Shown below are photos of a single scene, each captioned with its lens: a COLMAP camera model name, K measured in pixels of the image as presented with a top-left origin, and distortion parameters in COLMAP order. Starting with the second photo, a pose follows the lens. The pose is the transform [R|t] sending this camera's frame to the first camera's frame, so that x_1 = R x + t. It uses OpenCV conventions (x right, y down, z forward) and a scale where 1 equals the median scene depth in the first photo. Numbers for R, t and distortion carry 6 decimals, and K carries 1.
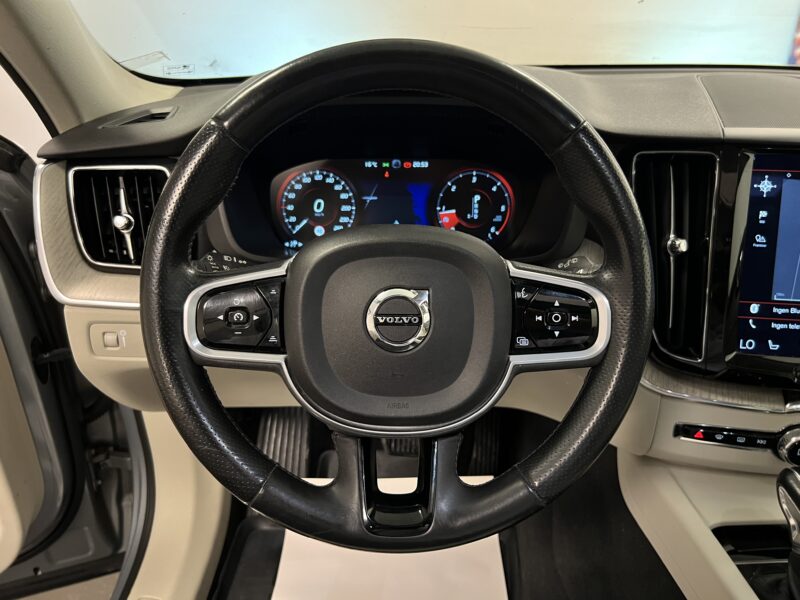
lens RADIAL K [[625.0, 0, 396.7], [0, 625.0, 304.2], [0, 0, 1]] dist [0.053346, -0.071317]
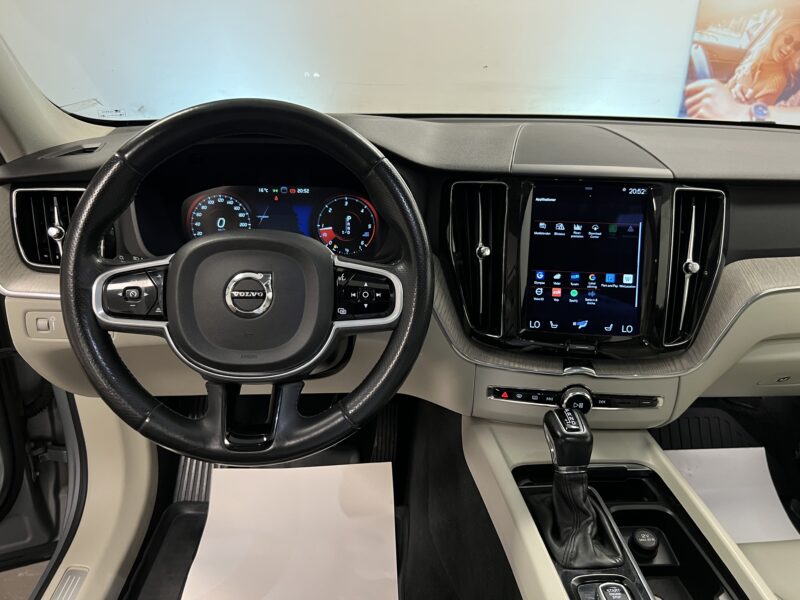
lens RADIAL K [[625.0, 0, 396.7], [0, 625.0, 304.2], [0, 0, 1]] dist [0.053346, -0.071317]
pose [[0.998426, -0.001852, 0.056047, 0.179889], [0.005072, 0.998341, -0.057359, 0.090856], [-0.055847, 0.057553, 0.996779, -0.295782]]
